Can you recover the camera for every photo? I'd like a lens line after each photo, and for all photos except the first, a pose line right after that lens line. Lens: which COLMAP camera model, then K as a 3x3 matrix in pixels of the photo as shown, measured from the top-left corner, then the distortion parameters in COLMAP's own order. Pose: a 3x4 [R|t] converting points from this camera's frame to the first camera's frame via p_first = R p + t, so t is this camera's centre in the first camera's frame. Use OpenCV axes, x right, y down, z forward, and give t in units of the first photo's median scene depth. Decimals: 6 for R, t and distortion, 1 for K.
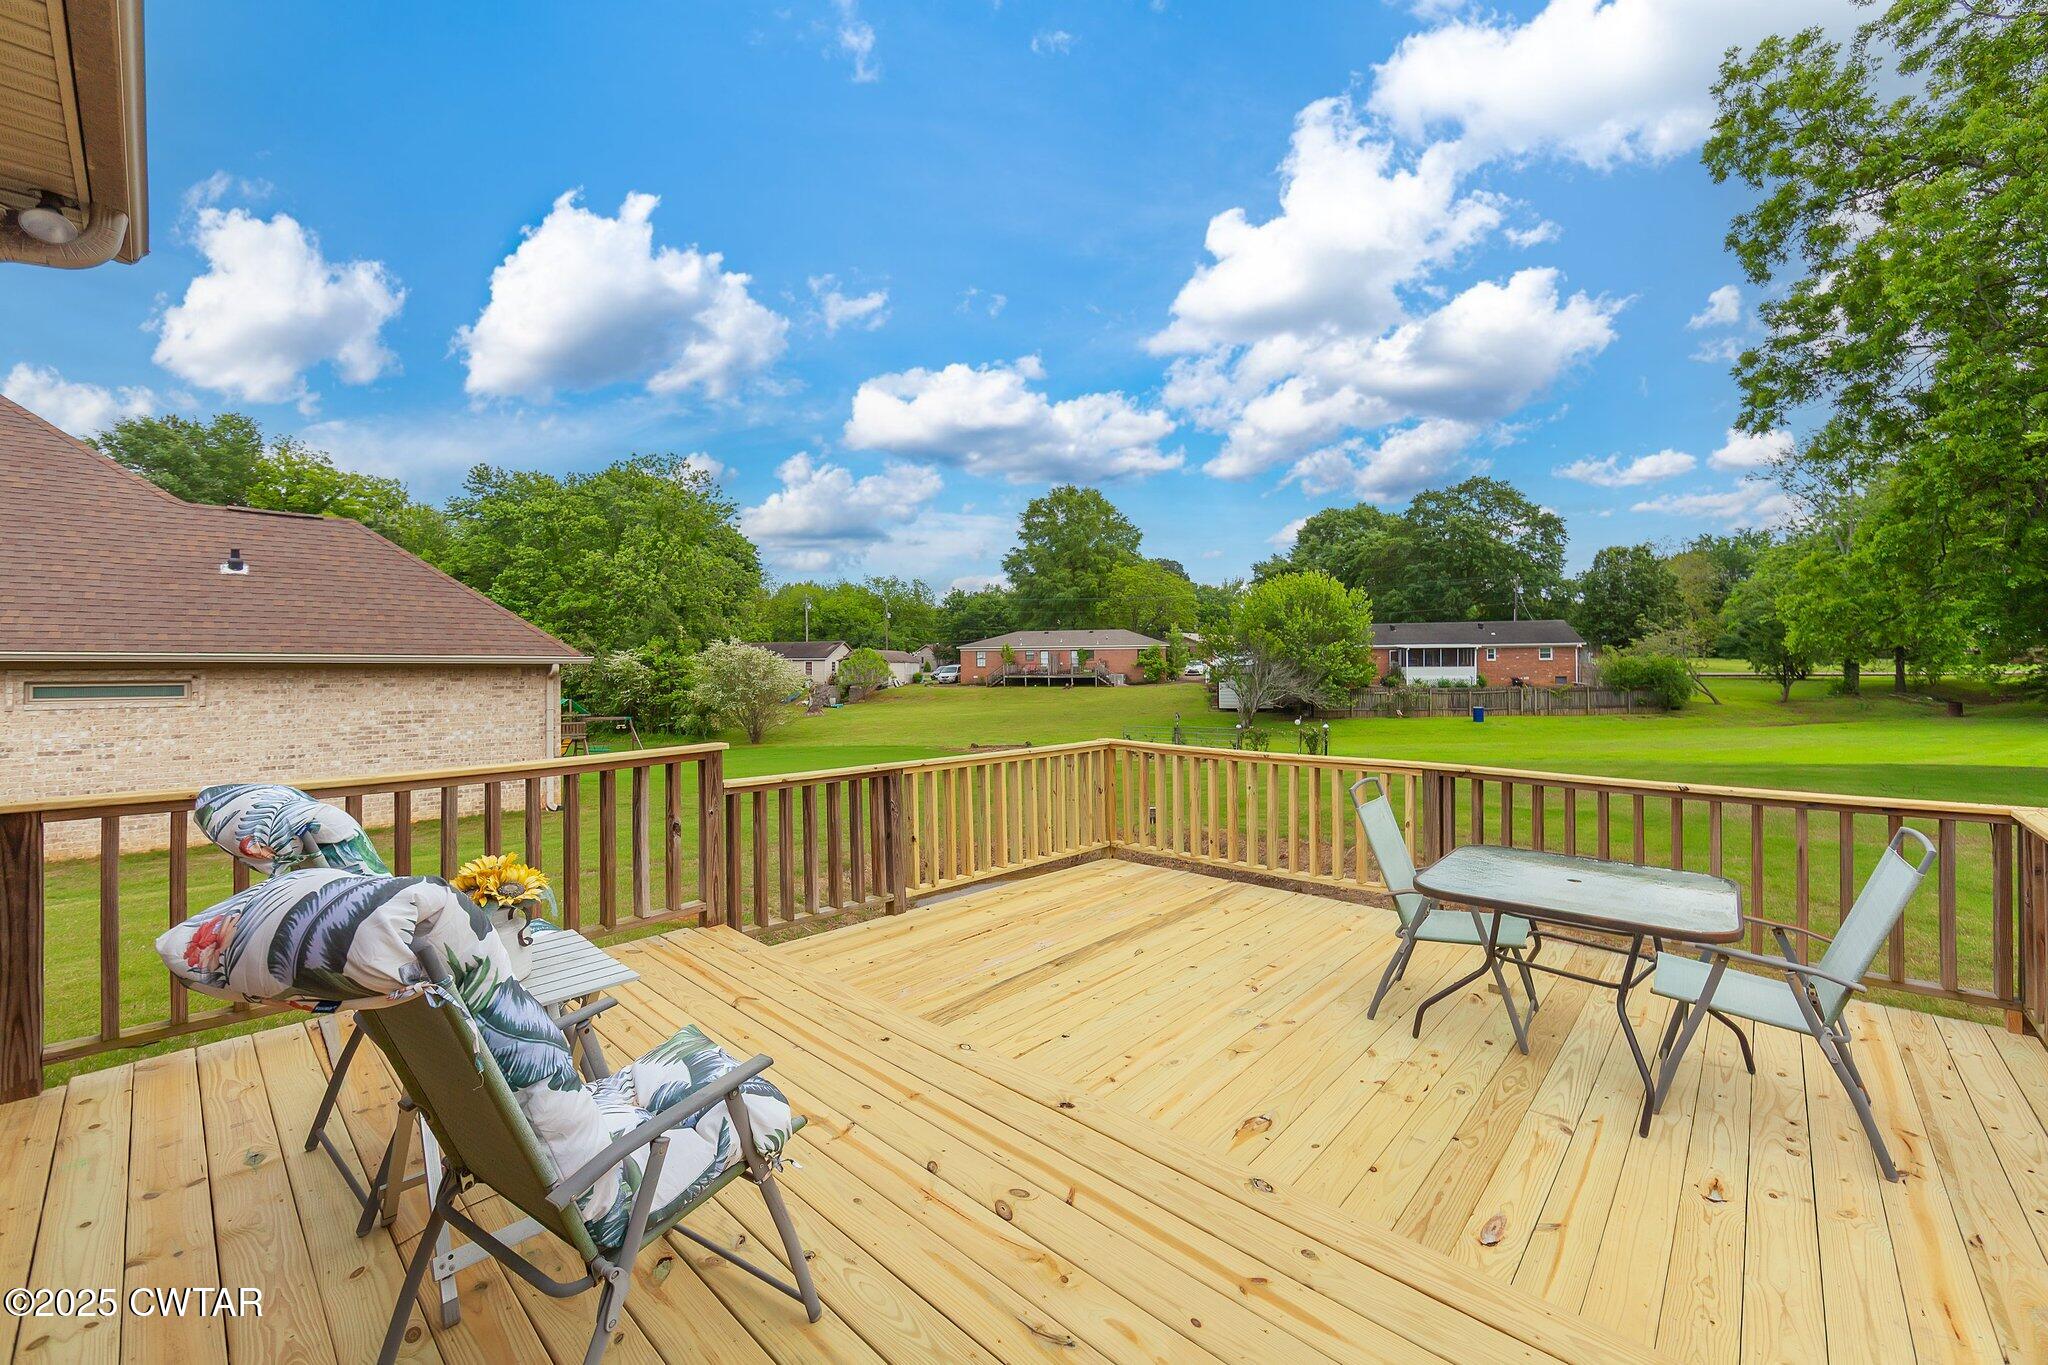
lens RADIAL K [[812.4, 0, 1041.1], [0, 812.4, 656.7], [0, 0, 1]] dist [-0.002874, -0.000178]
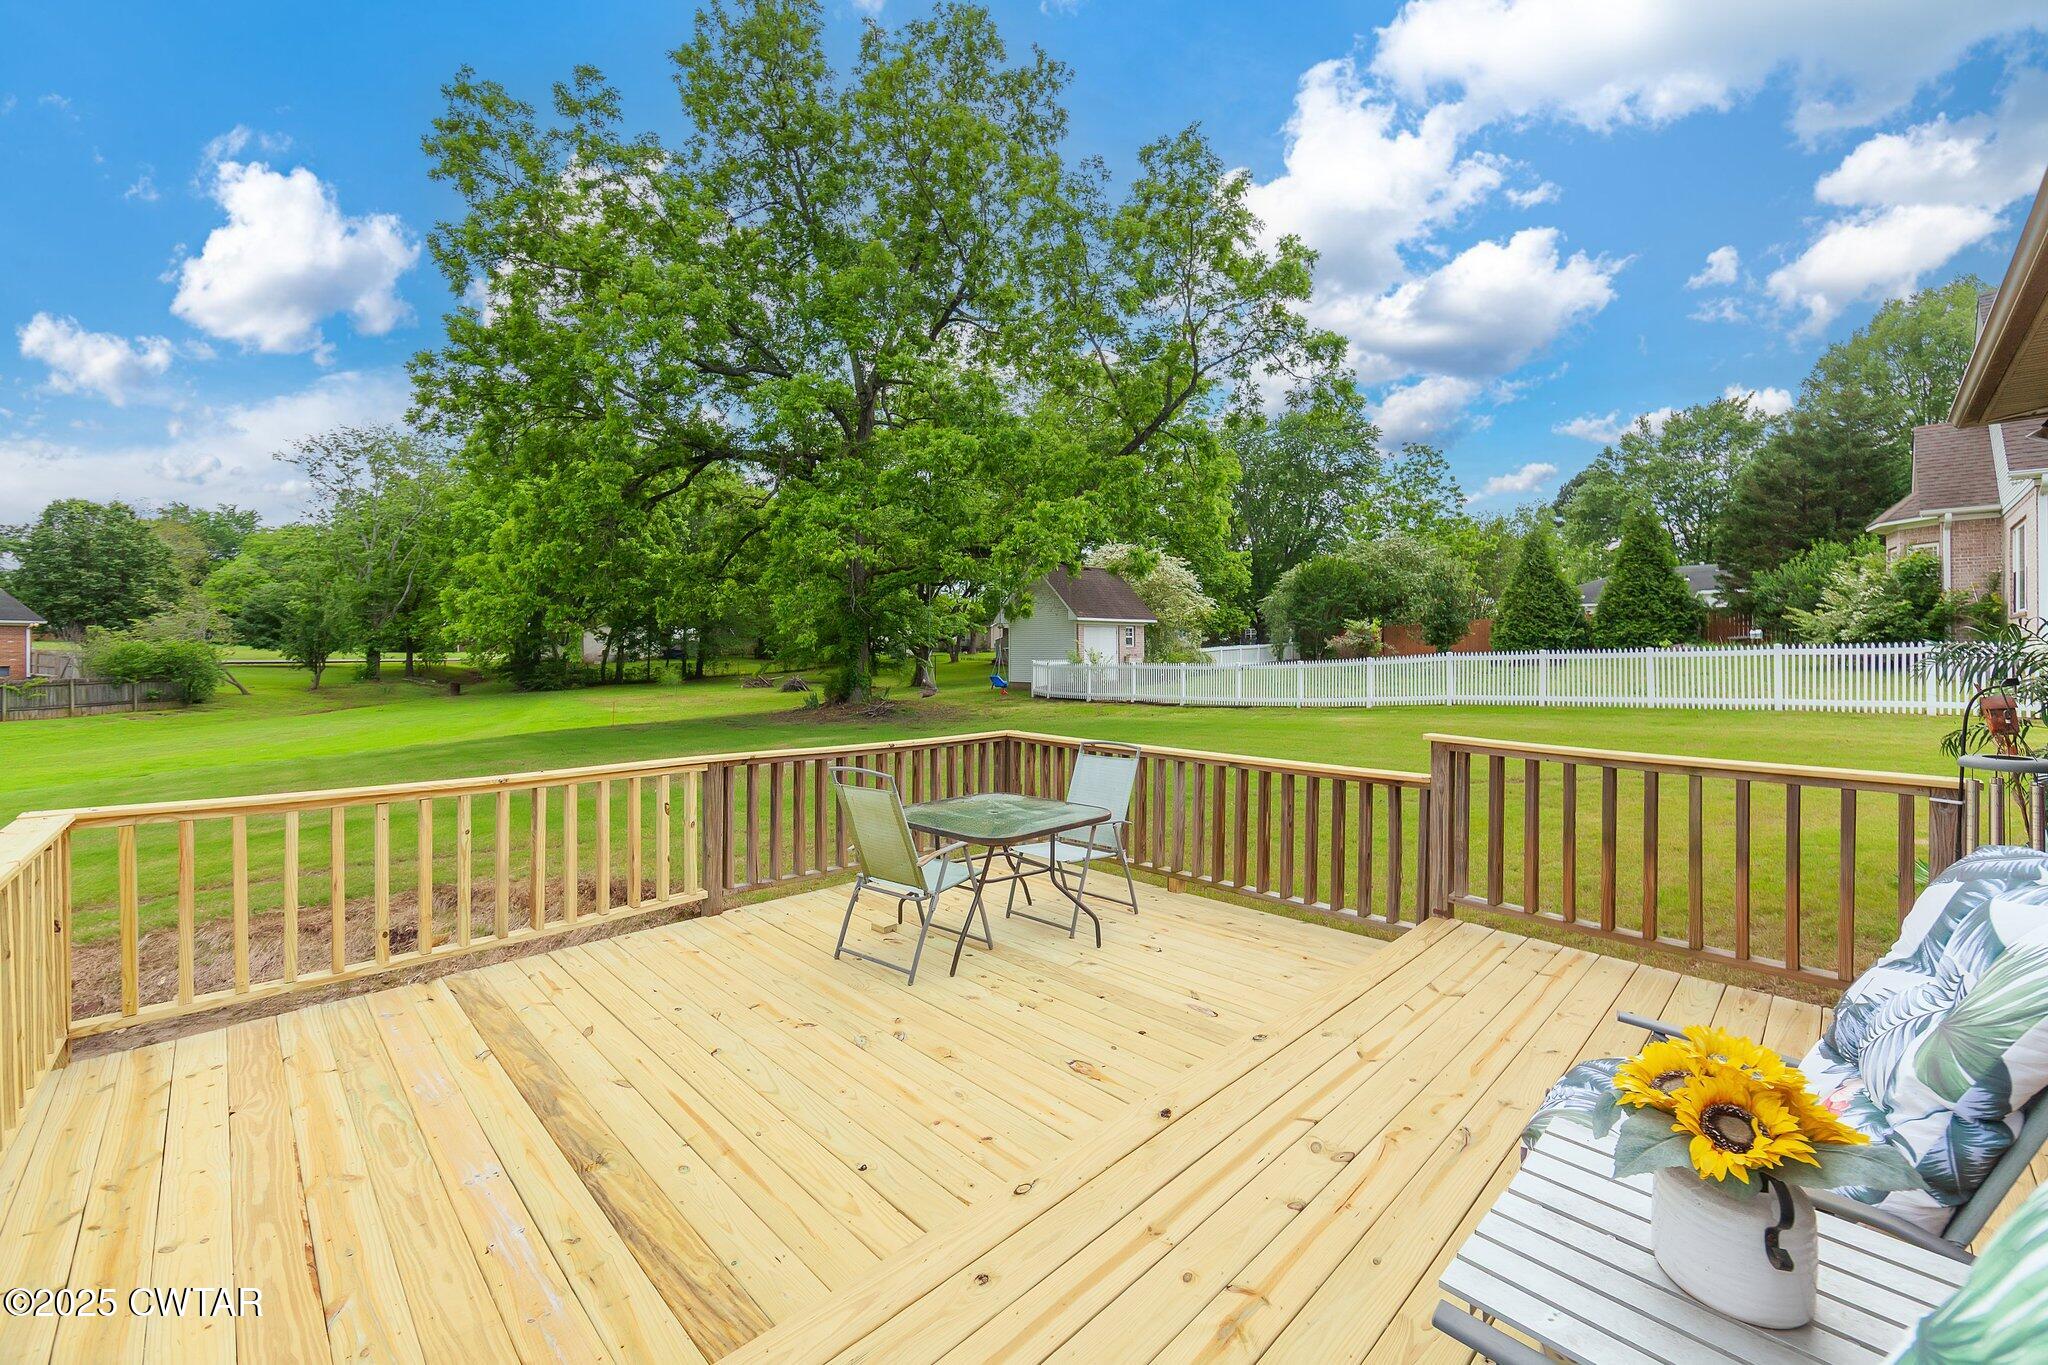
lens RADIAL K [[812.4, 0, 1041.1], [0, 812.4, 656.7], [0, 0, 1]] dist [-0.002874, -0.000178]
pose [[0.040519, -0.000470, 0.999179, -0.140431], [-0.015743, 0.999875, 0.001108, 0.000999], [-0.999055, -0.015775, 0.040506, 0.166120]]
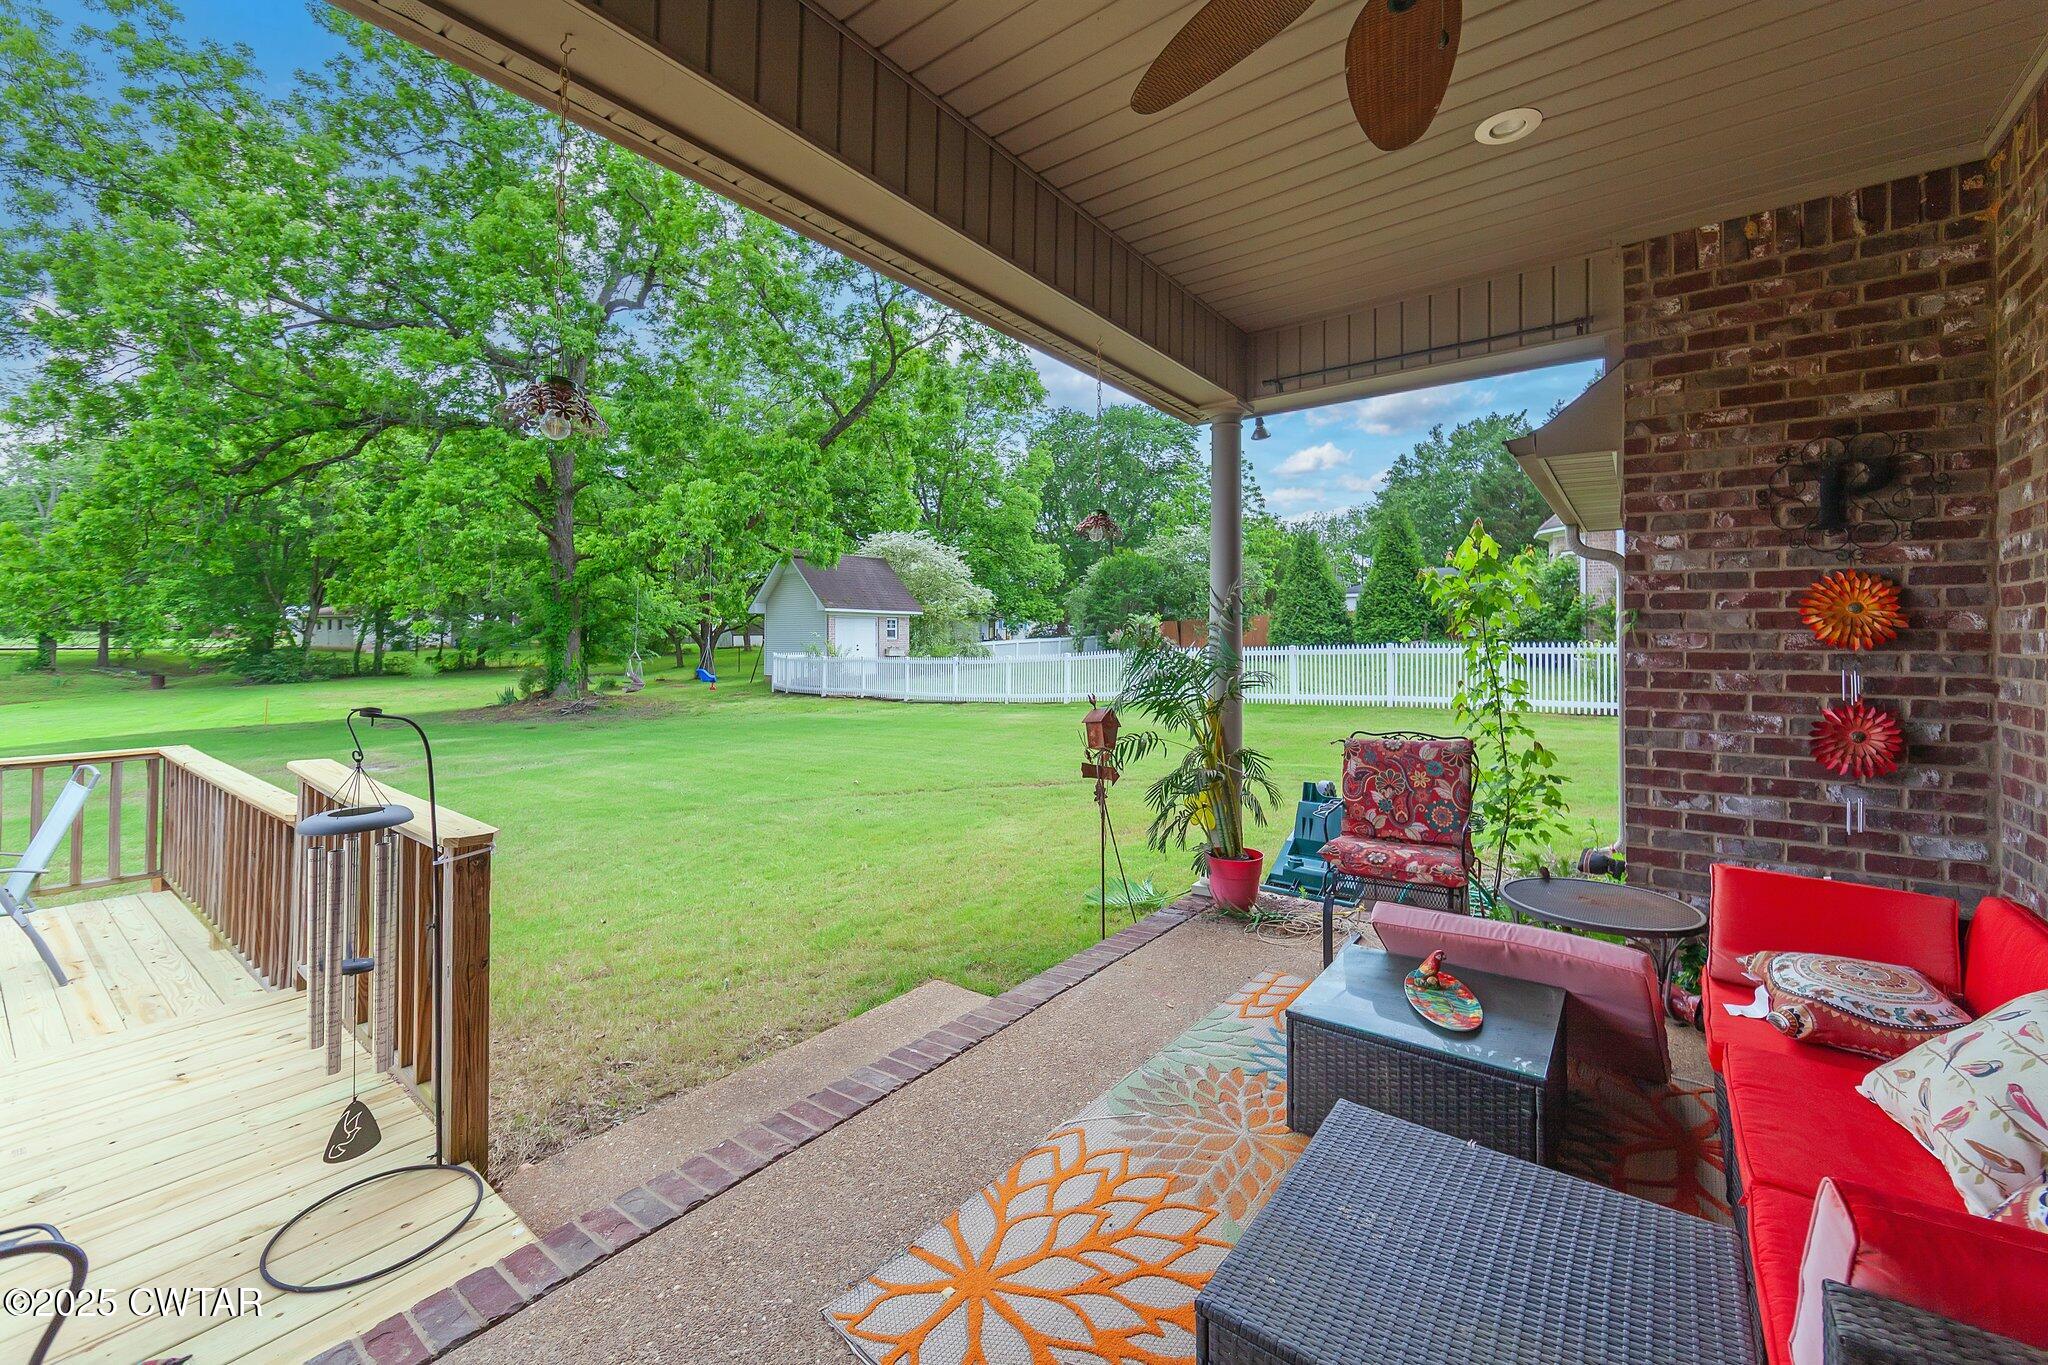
lens RADIAL K [[818.4, 0, 1048.9], [0, 818.4, 637.1], [0, 0, 1]] dist [0.000658, 0.000082]
pose [[-0.099873, 0.012654, 0.994920, -0.106730], [-0.022353, 0.999638, -0.014957, -0.007701], [-0.994749, -0.023733, -0.099554, -0.106408]]
